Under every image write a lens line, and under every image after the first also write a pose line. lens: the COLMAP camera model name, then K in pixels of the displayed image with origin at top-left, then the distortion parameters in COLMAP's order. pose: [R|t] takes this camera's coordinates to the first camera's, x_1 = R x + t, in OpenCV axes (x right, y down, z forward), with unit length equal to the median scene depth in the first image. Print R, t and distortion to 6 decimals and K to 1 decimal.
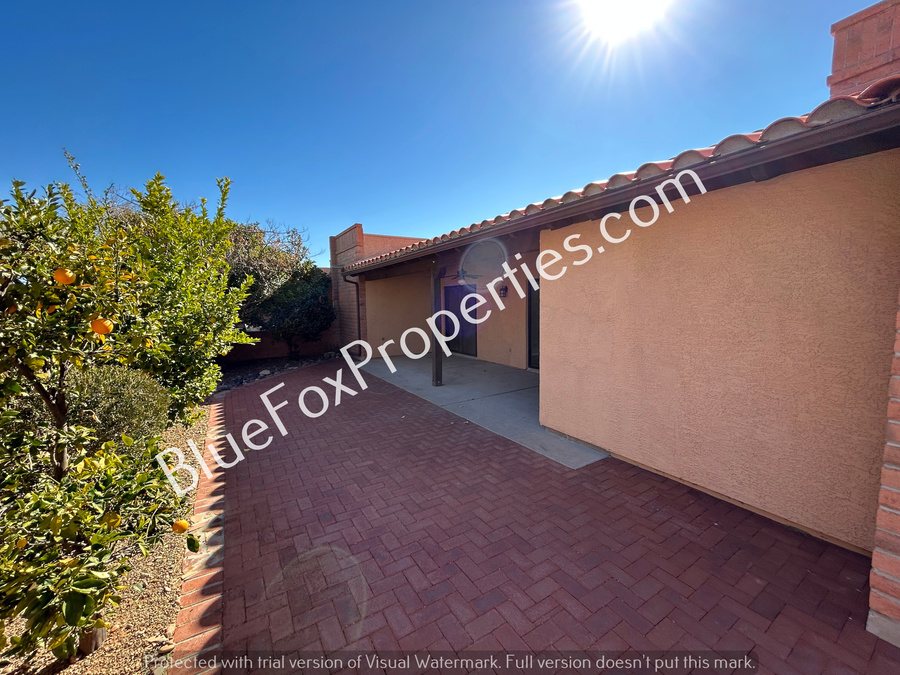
lens RADIAL K [[360.5, 0, 451.3], [0, 360.5, 337.2], [0, 0, 1]] dist [-0.000063, -0.000050]
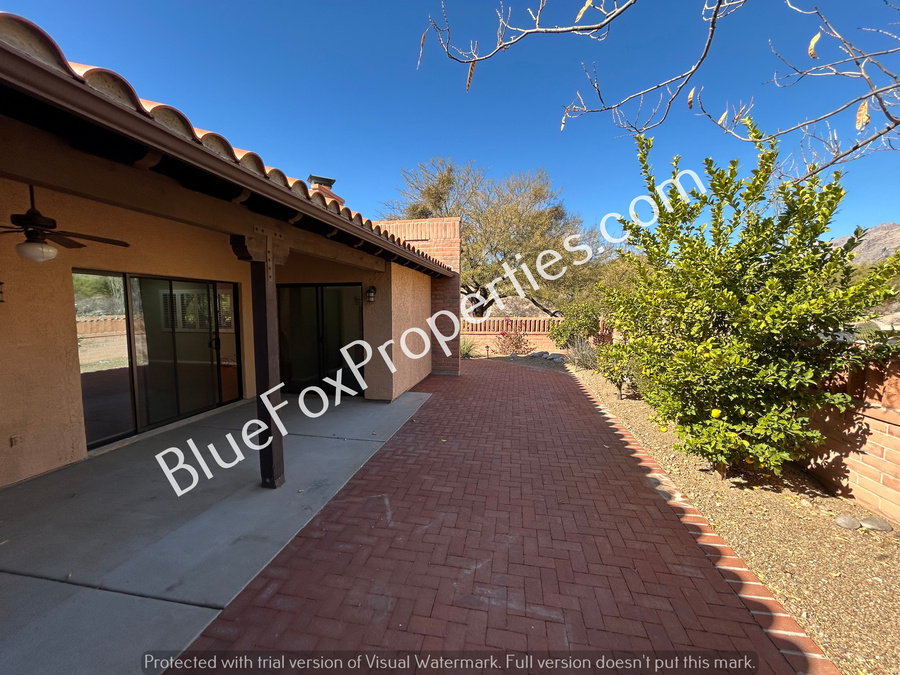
lens RADIAL K [[360.5, 0, 449.8], [0, 360.5, 337.2], [0, 0, 1]] dist [-0.000063, -0.000050]
pose [[-0.740667, -0.038662, 0.670759, -0.819149], [0.079012, 0.986403, 0.144102, -0.173185], [-0.667211, 0.159730, -0.727541, 1.798676]]
